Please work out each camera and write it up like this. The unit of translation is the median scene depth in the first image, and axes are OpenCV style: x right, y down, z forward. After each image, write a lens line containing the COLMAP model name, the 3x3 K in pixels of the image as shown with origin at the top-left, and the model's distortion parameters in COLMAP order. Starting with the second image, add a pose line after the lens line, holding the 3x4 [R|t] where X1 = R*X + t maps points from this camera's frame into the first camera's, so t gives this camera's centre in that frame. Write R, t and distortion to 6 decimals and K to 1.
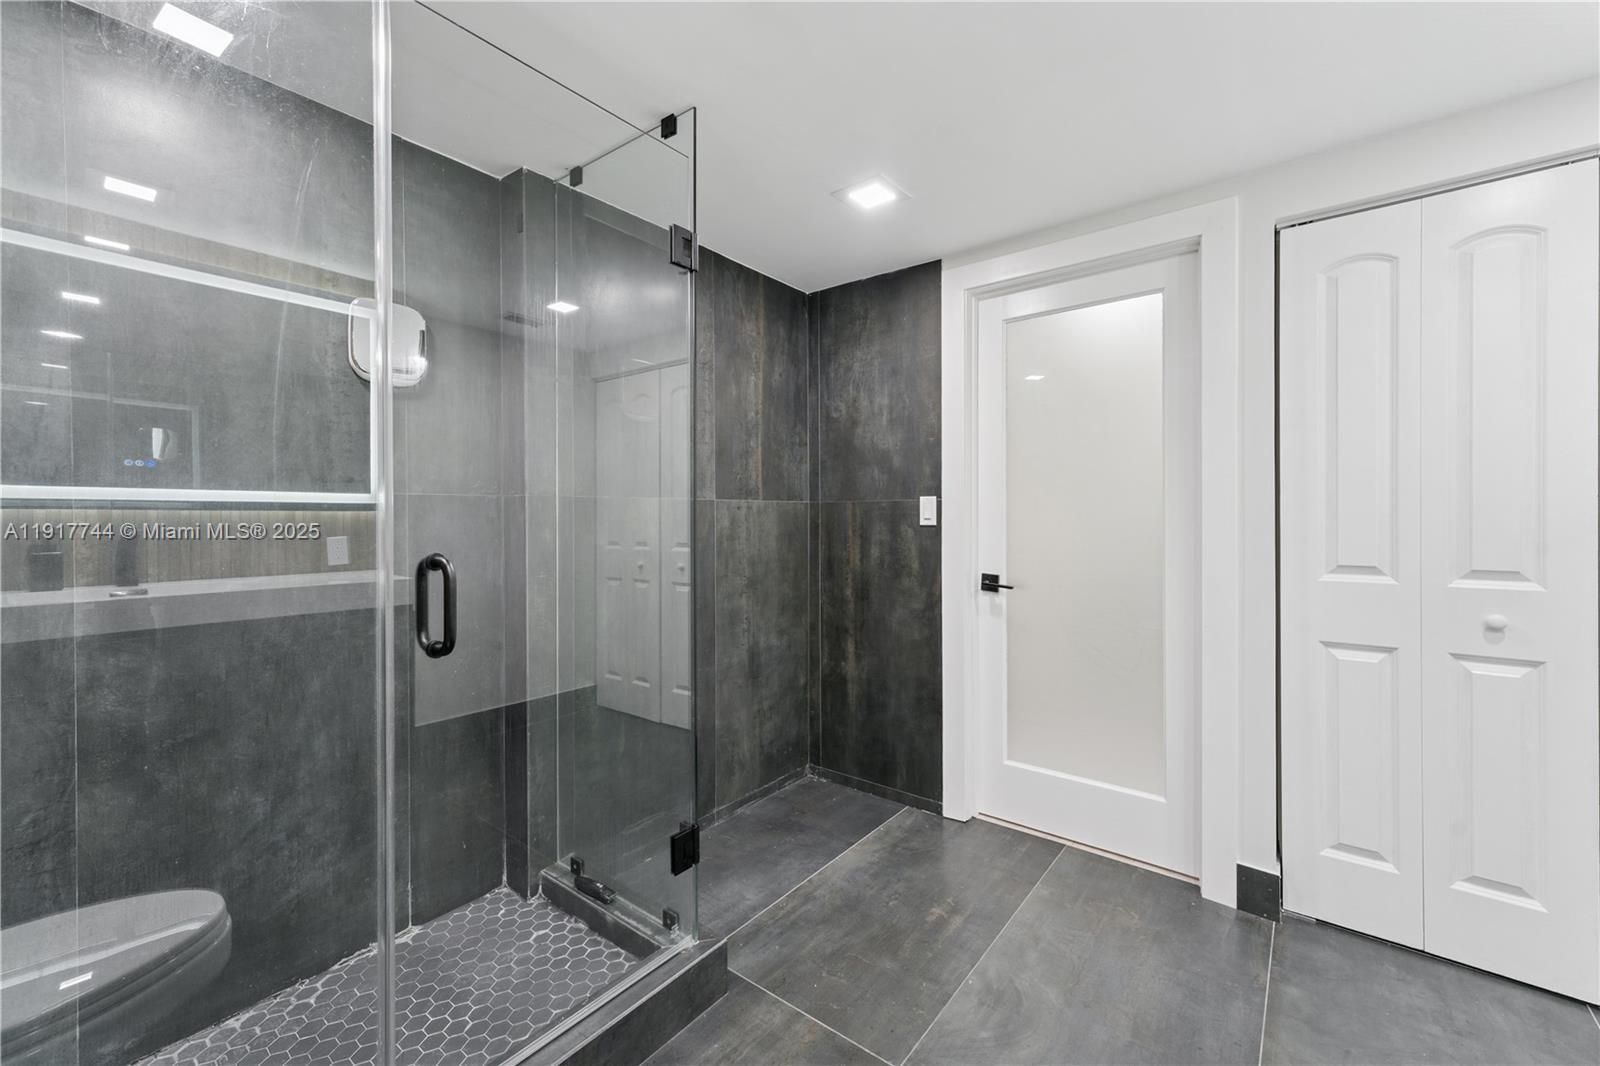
lens RADIAL K [[661.6, 0, 822.7], [0, 661.6, 507.4], [0, 0, 1]] dist [0.000942, -0.000592]
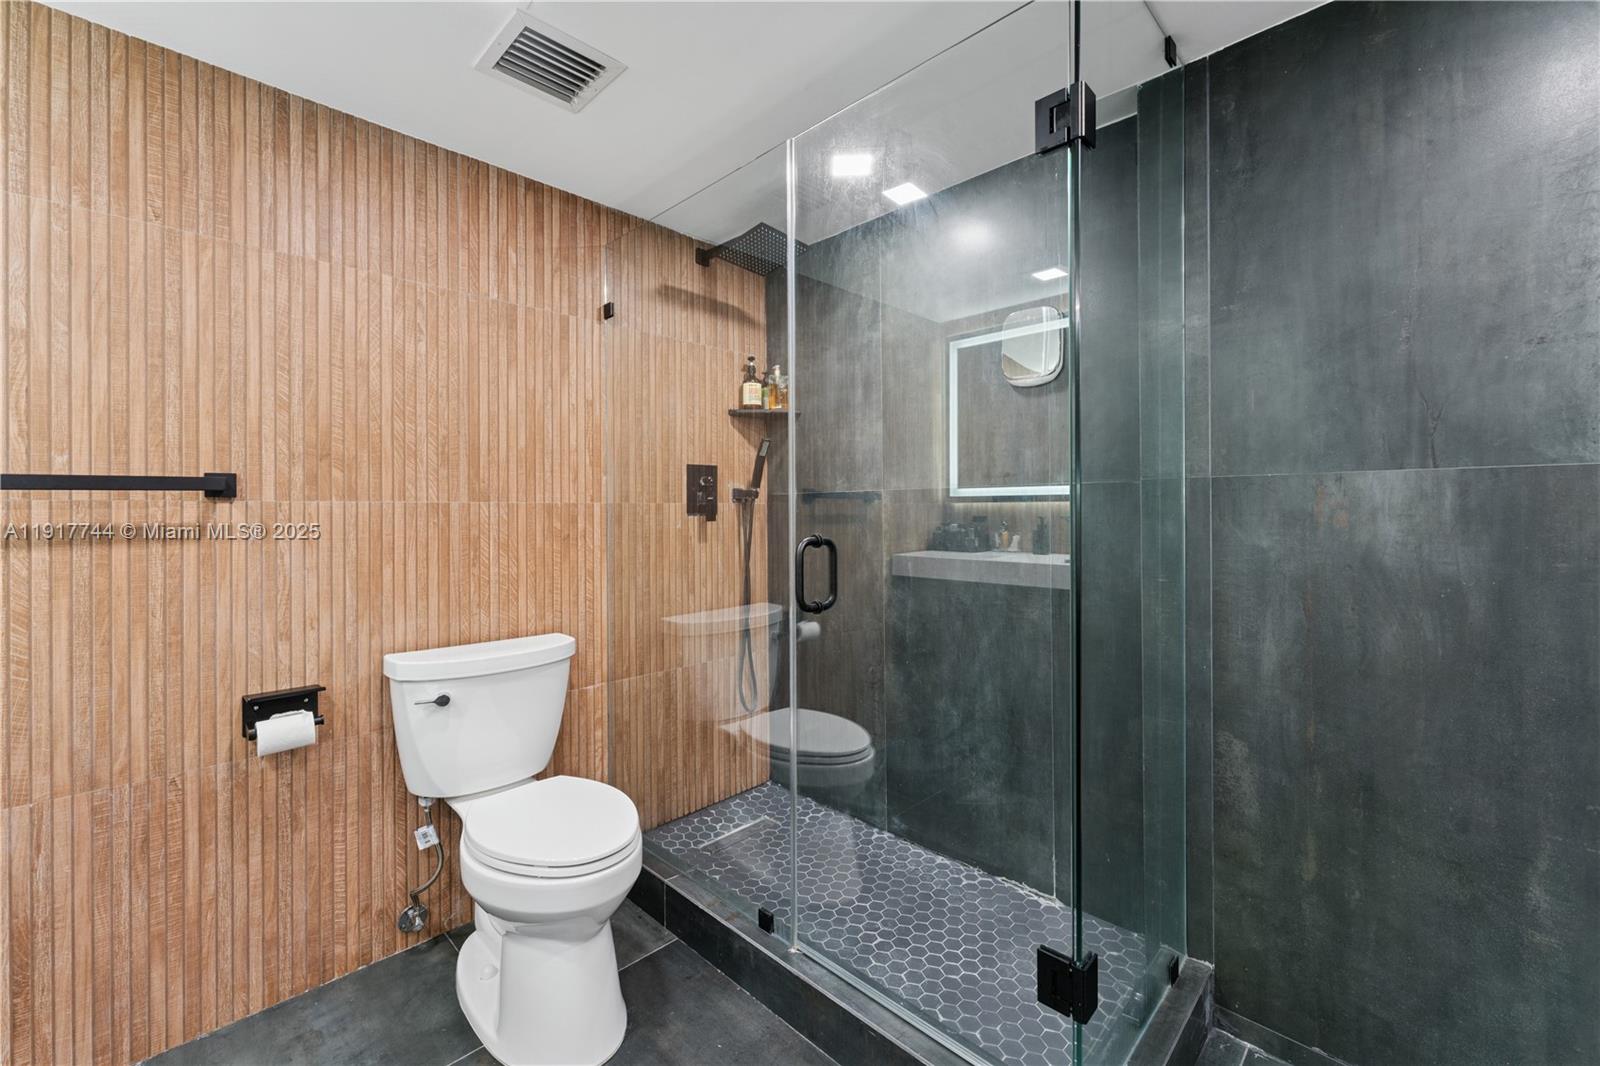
lens RADIAL K [[661.6, 0, 794.3], [0, 661.6, 506.5], [0, 0, 1]] dist [0.000942, -0.000592]
pose [[-0.140890, -0.000784, -0.990025, 0.531816], [0.014934, 0.999884, -0.002917, 0.013053], [0.989913, -0.015196, -0.140862, 0.838787]]
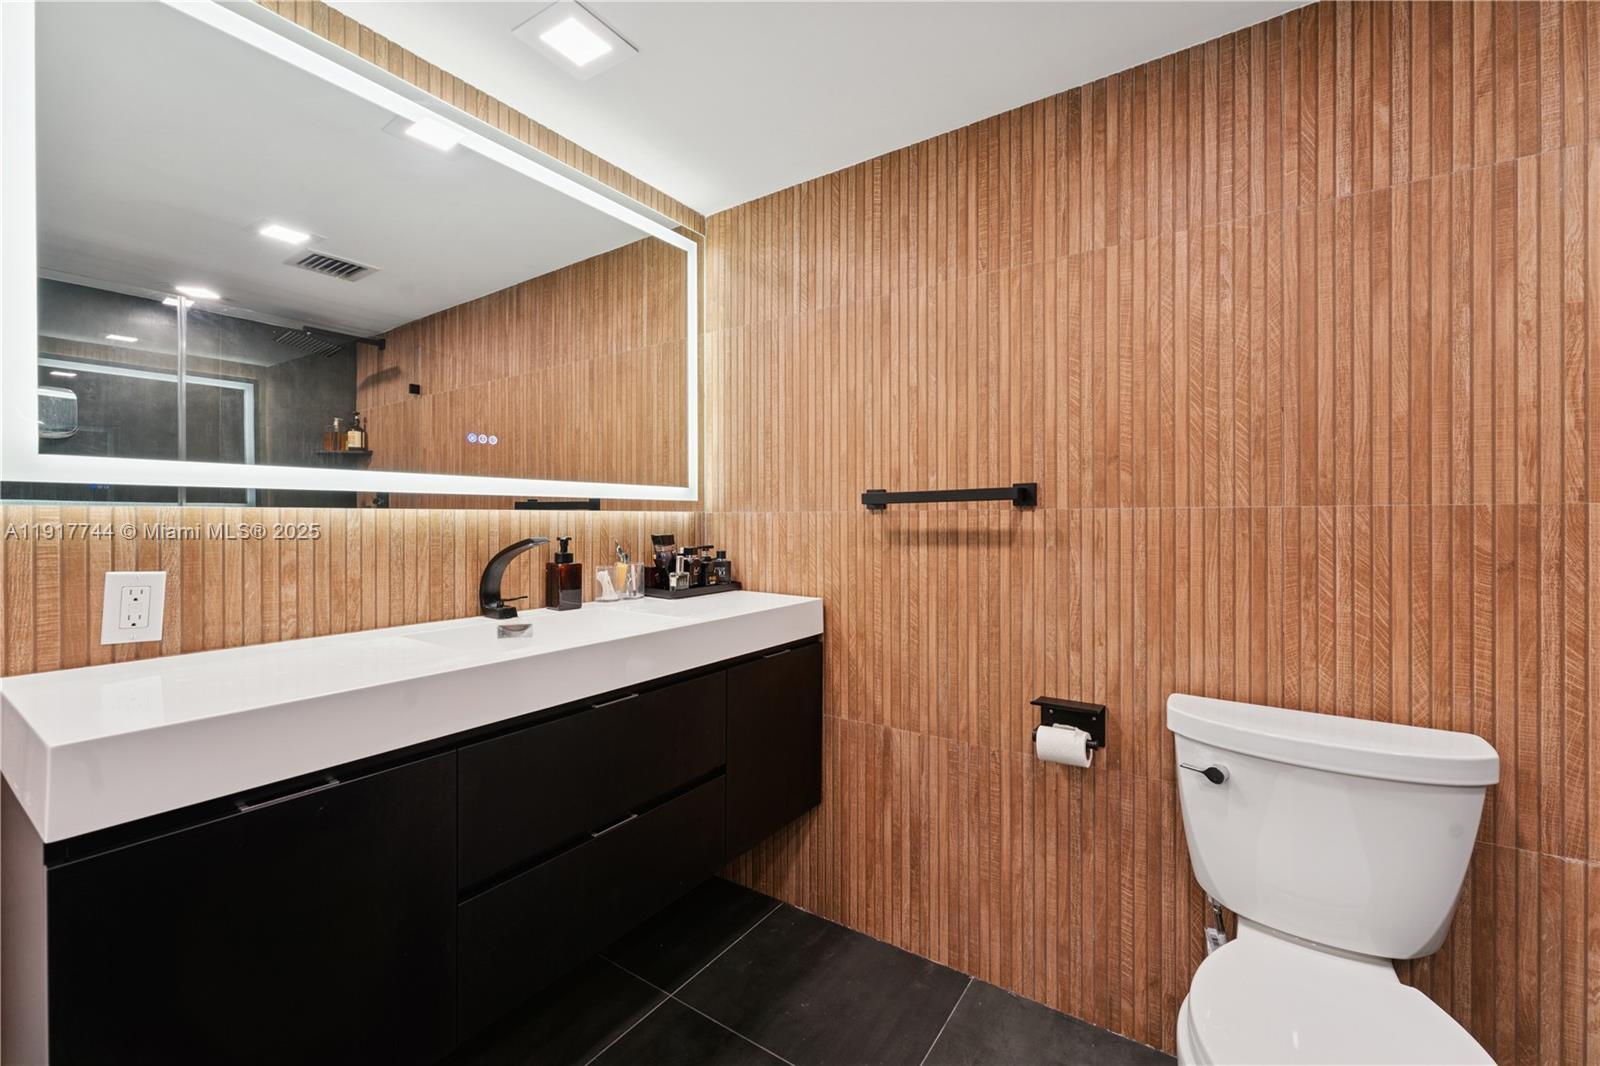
lens RADIAL K [[661.6, 0, 798.5], [0, 661.6, 519.8], [0, 0, 1]] dist [0.000942, -0.000592]
pose [[-0.999047, 0.007372, -0.043025, 0.098880], [0.007769, 0.999929, -0.009062, 0.012719], [0.042955, -0.009387, -0.999033, 0.893864]]
